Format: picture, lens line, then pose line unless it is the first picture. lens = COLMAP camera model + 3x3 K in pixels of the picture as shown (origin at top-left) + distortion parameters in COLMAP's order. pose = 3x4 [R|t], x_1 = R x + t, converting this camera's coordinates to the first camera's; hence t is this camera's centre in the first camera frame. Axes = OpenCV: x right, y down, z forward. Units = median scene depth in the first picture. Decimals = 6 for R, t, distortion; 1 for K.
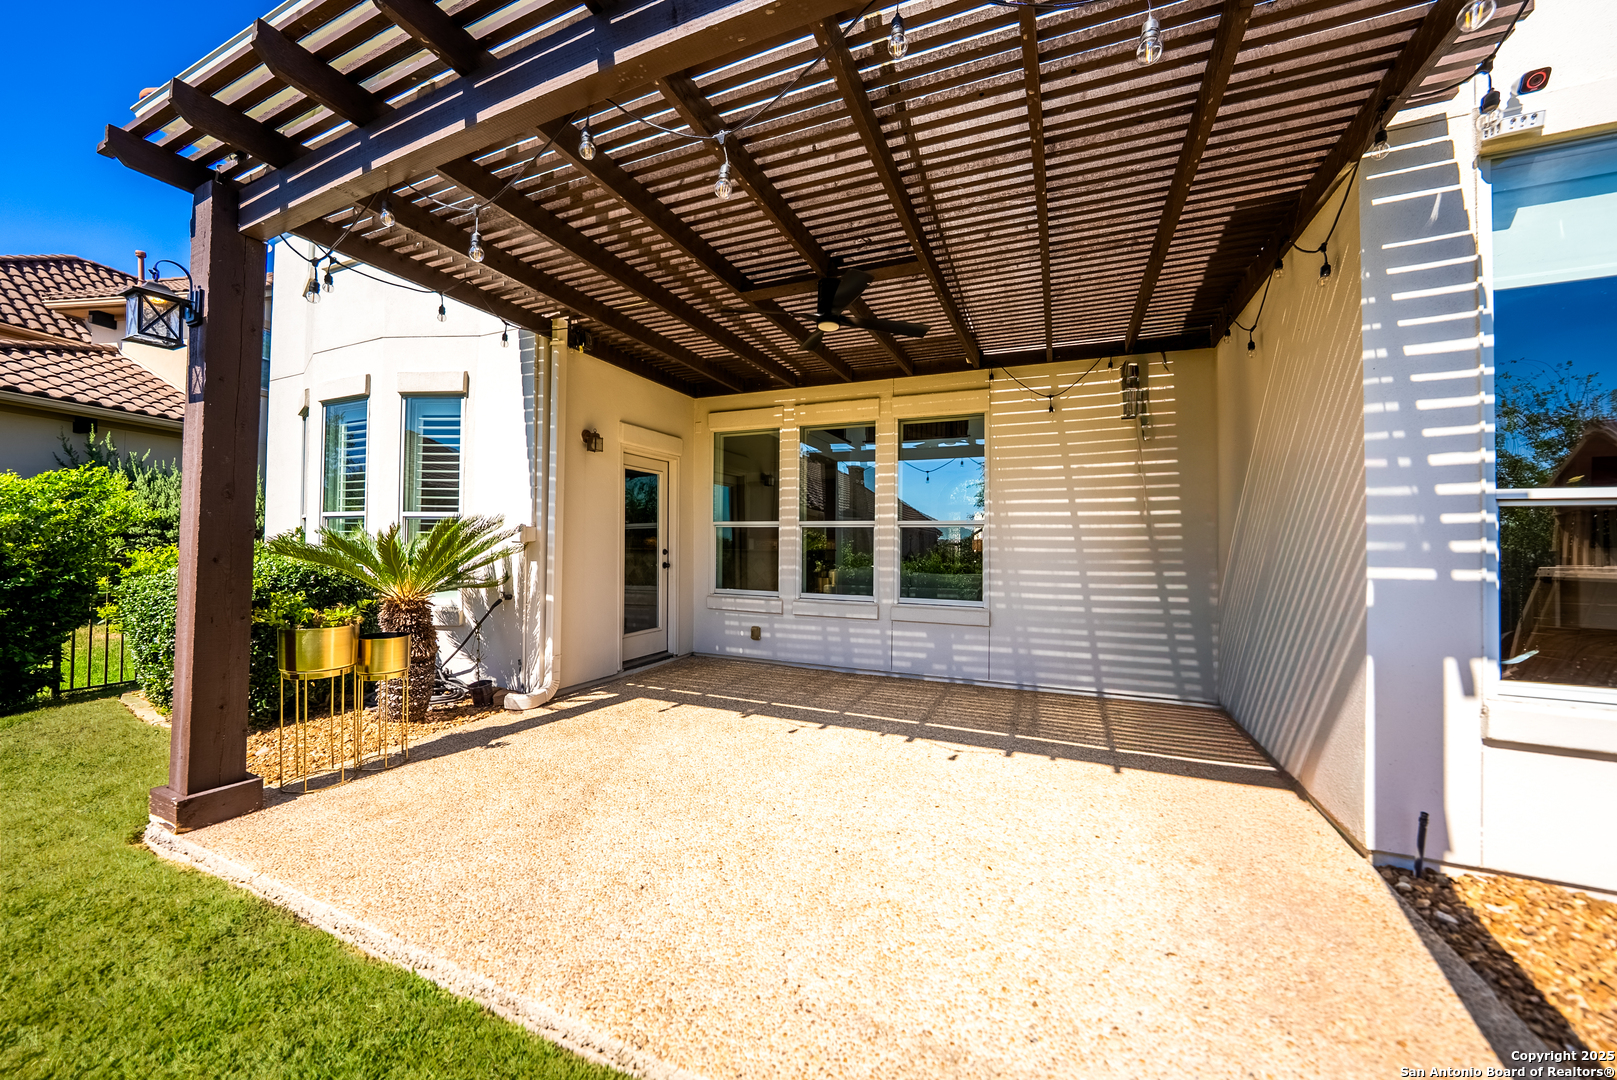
lens RADIAL K [[581.0, 0, 810.0], [0, 581.0, 528.0], [0, 0, 1]] dist [-0.012119, 0.001044]
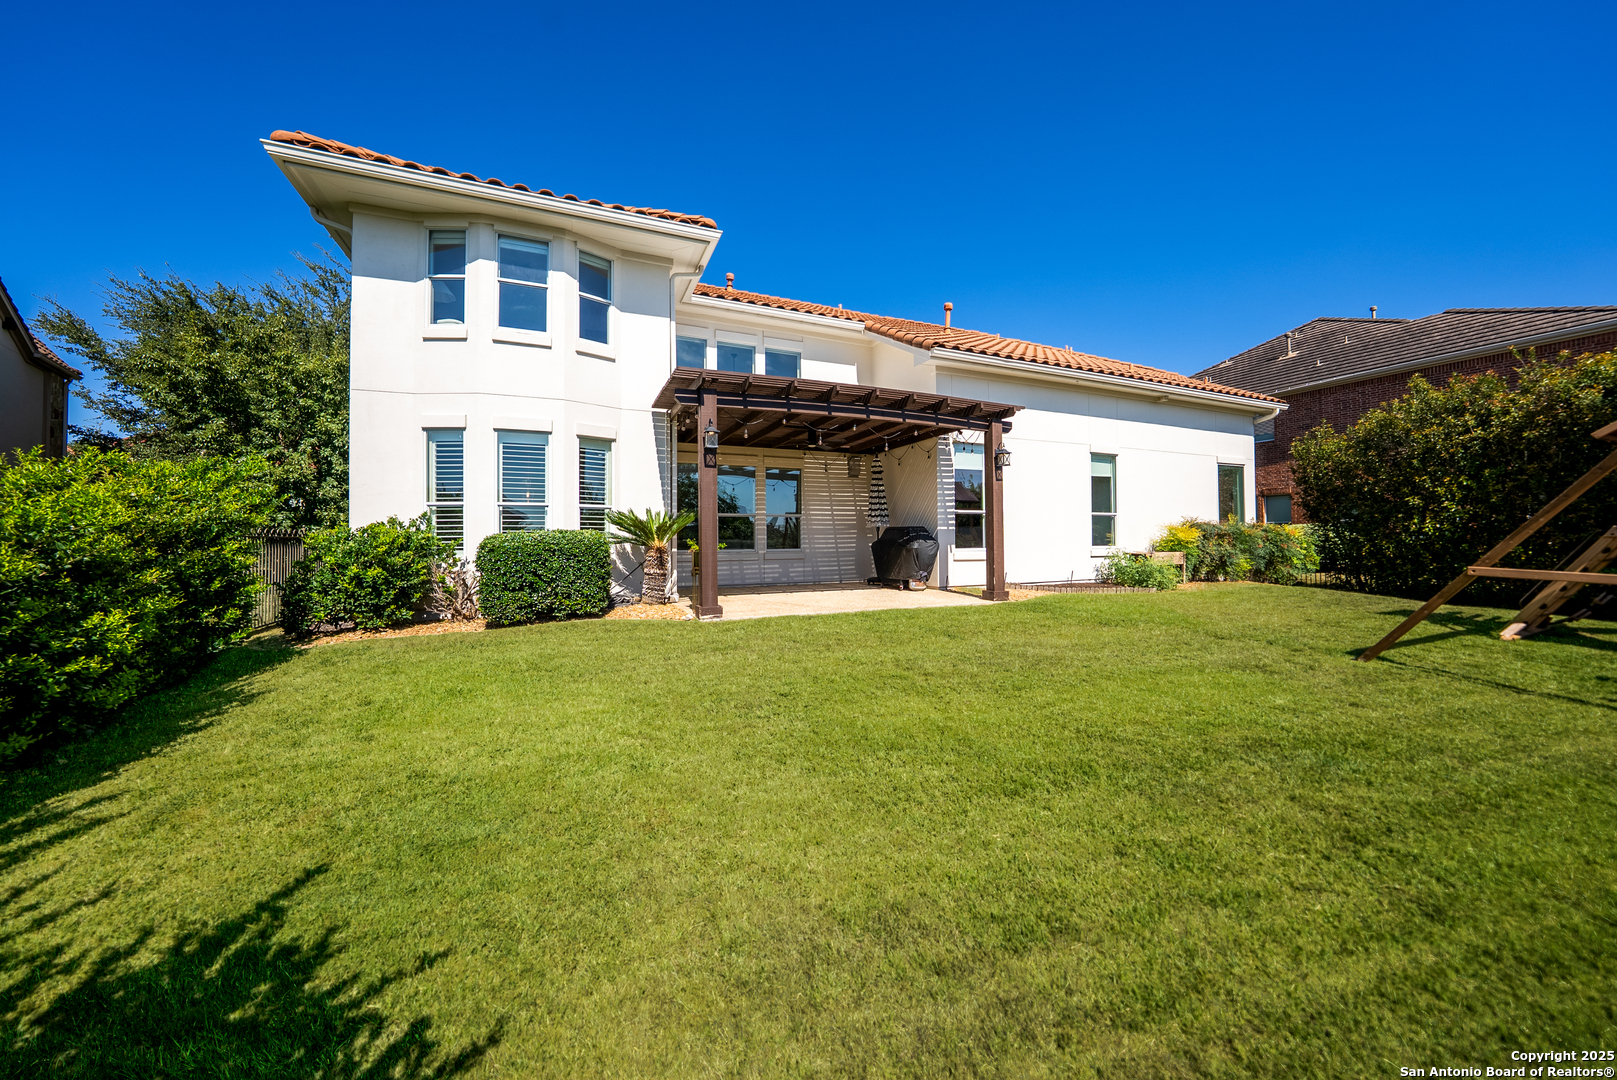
lens RADIAL K [[581.0, 0, 820.3], [0, 581.0, 527.9], [0, 0, 1]] dist [-0.012119, 0.001044]
pose [[0.677583, -0.001486, 0.735444, -1.450283], [-0.005104, 0.999964, 0.006723, 0.025176], [-0.735428, -0.008309, 0.677552, -0.685522]]
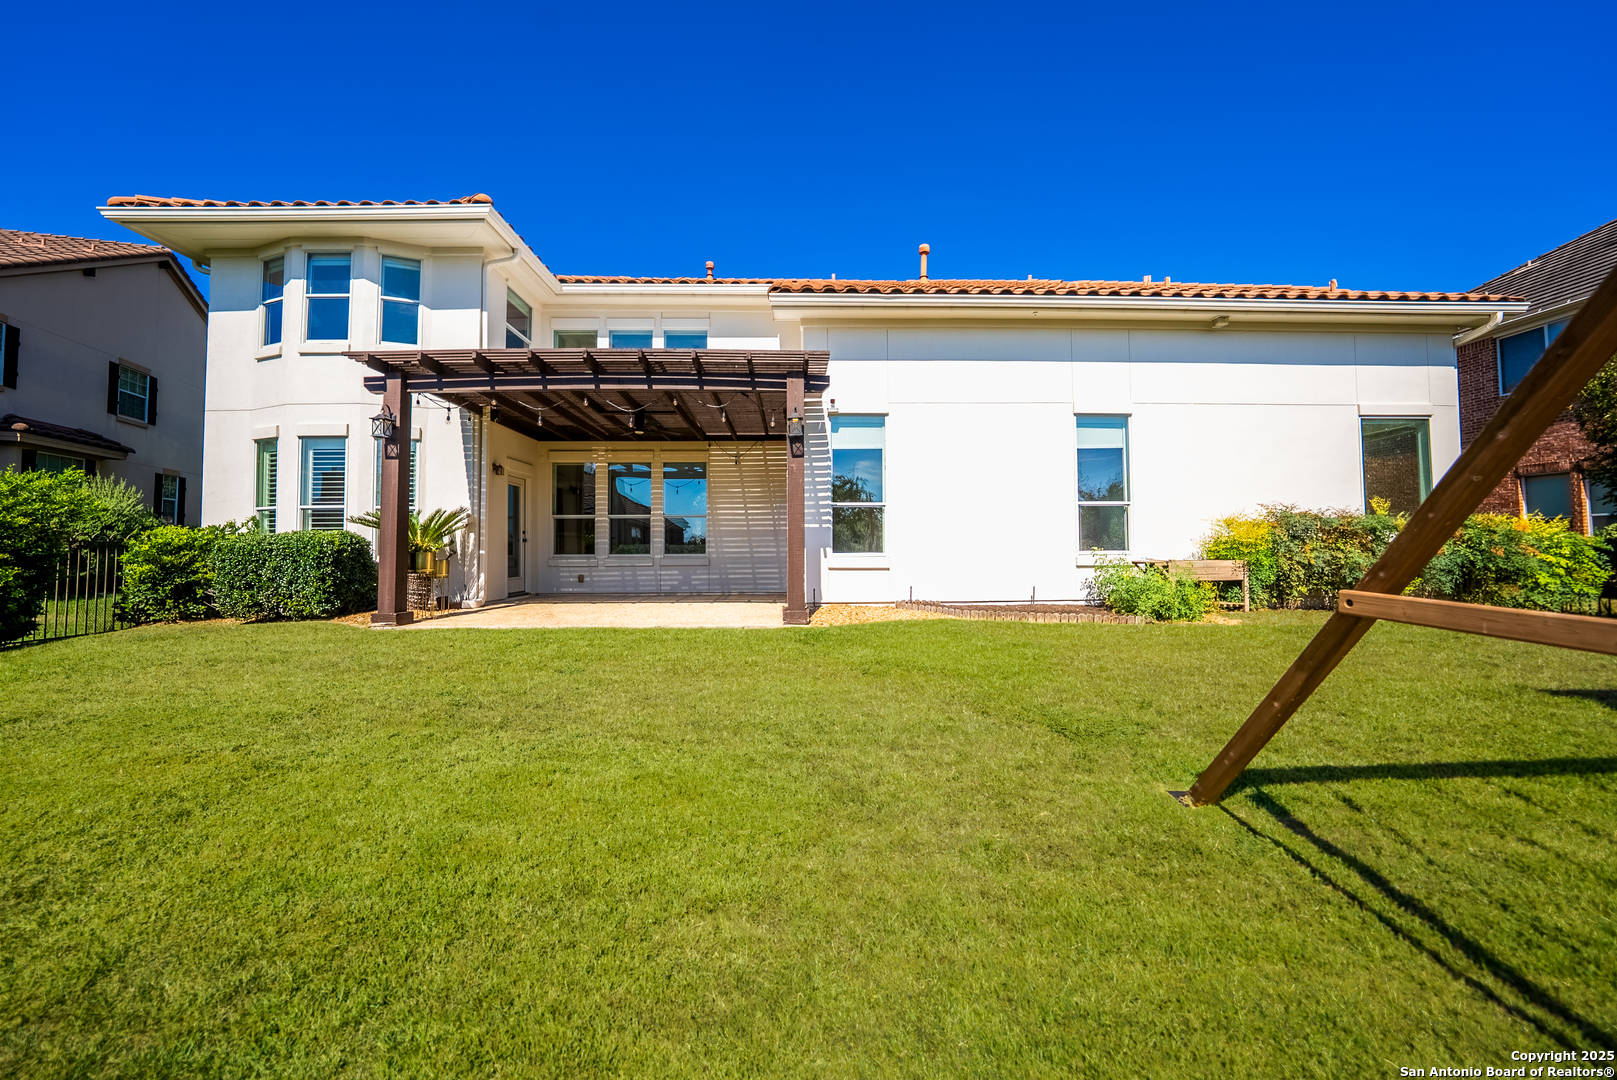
lens RADIAL K [[581.0, 0, 805.6], [0, 581.0, 530.1], [0, 0, 1]] dist [-0.012119, 0.001044]
pose [[0.910025, -0.002431, 0.414547, -0.246178], [0.005709, 0.999961, -0.006669, 0.060985], [-0.414515, 0.008435, 0.910003, -1.076287]]
